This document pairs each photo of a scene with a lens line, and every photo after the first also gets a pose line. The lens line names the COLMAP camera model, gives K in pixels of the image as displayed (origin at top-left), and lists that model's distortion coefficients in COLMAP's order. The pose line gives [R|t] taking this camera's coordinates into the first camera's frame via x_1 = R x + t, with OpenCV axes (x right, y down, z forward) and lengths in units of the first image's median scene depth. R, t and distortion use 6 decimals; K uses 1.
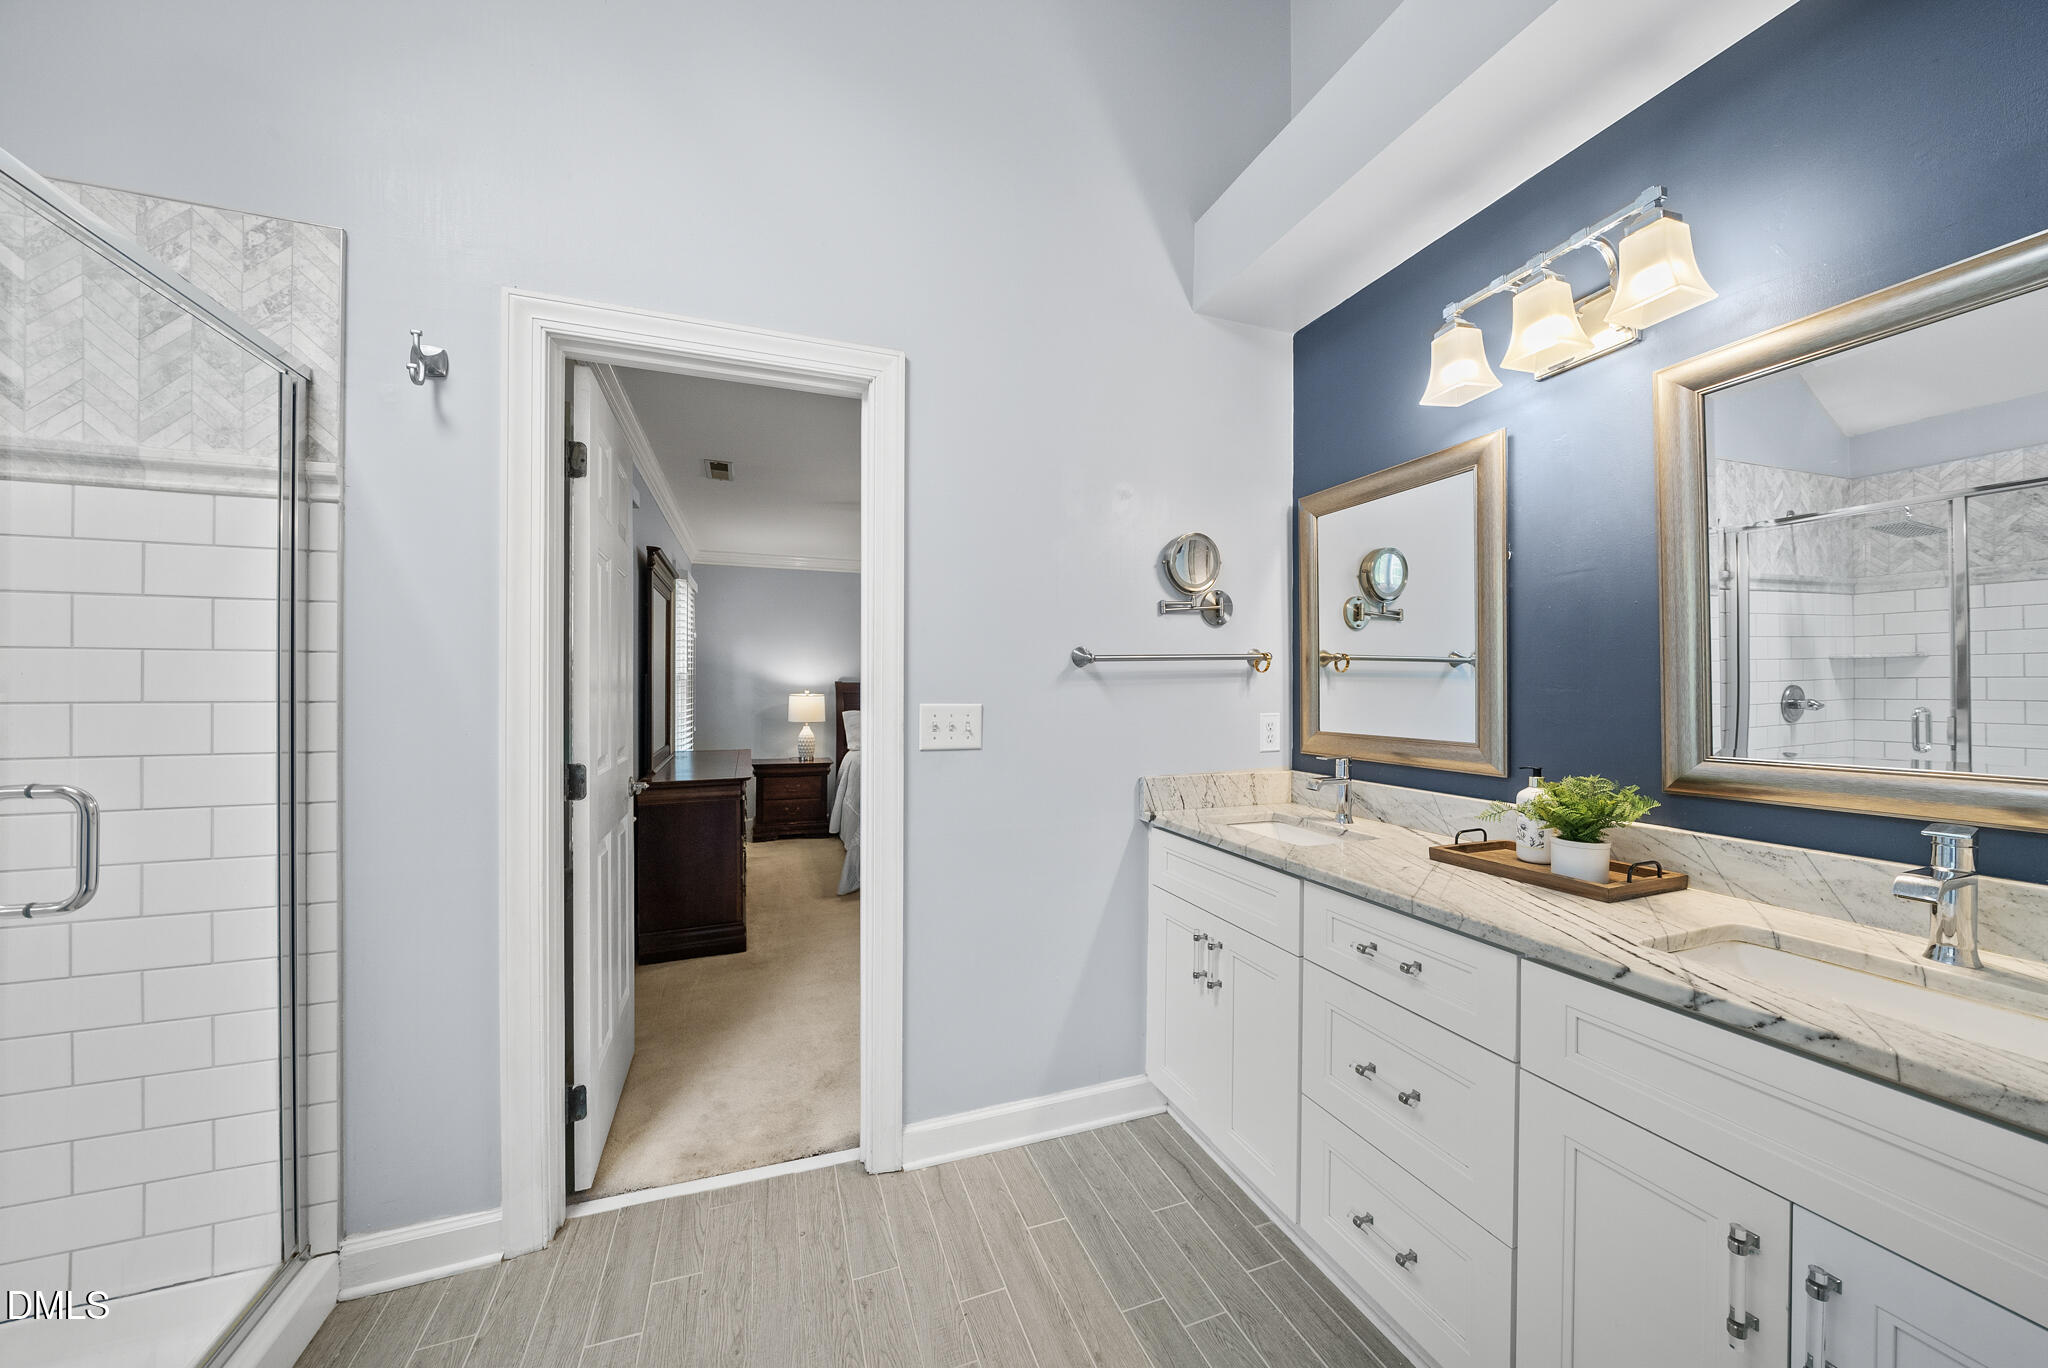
lens RADIAL K [[700.6, 0, 1027.9], [0, 700.6, 688.4], [0, 0, 1]] dist [-0.005534, -0.000047]
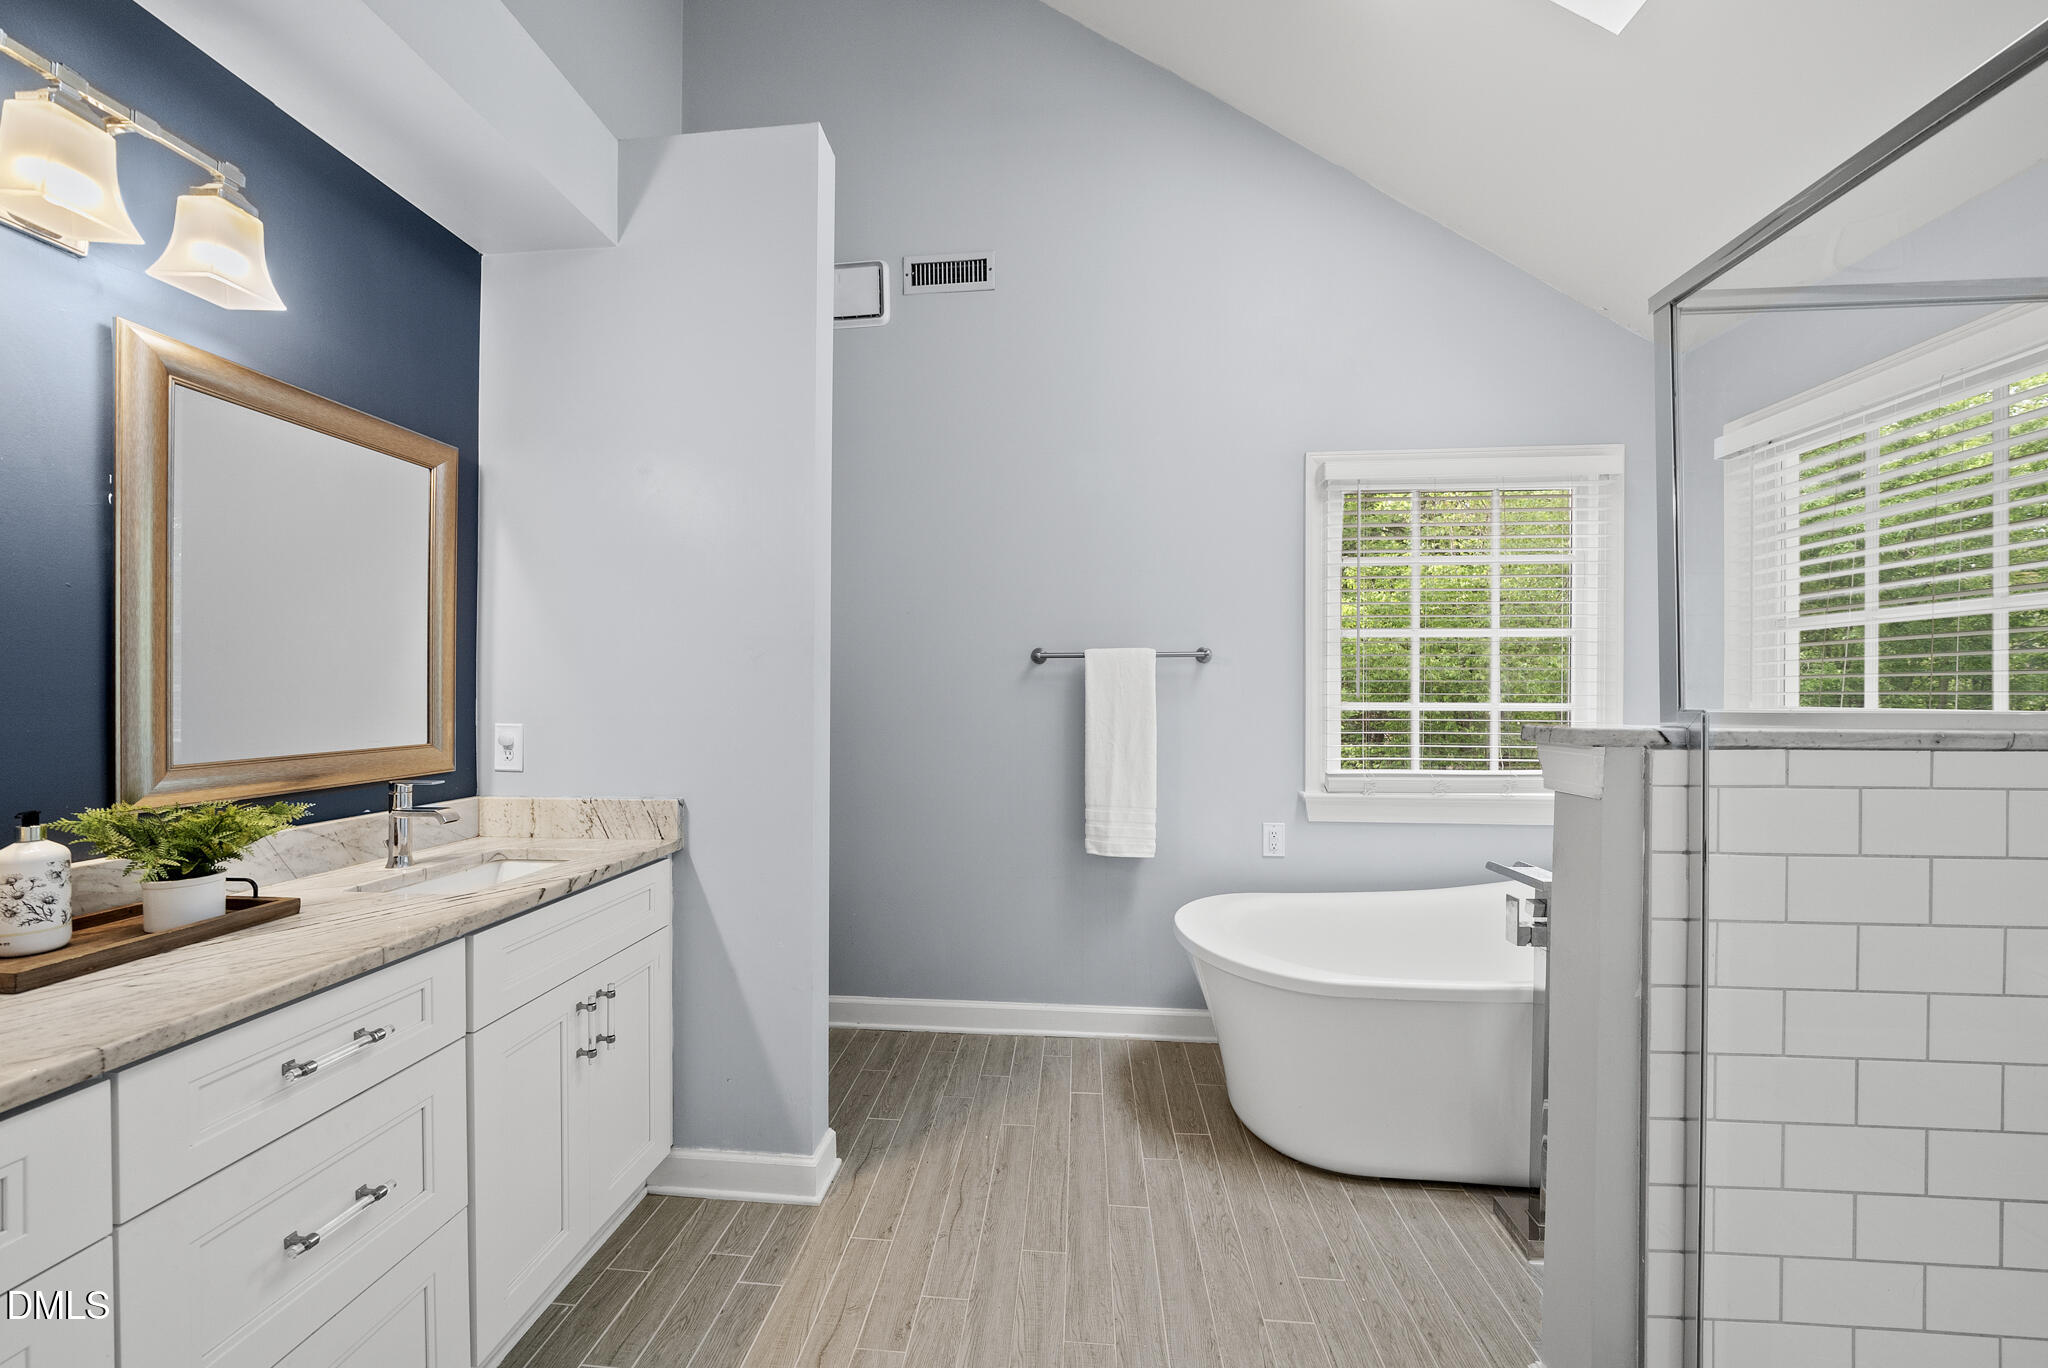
lens RADIAL K [[700.6, 0, 1027.9], [0, 700.6, 688.4], [0, 0, 1]] dist [-0.005534, -0.000047]
pose [[-0.901140, 0.002358, 0.433523, -0.566029], [-0.001313, 0.999966, -0.008169, -0.000631], [-0.433527, -0.007931, -0.901106, 1.592134]]
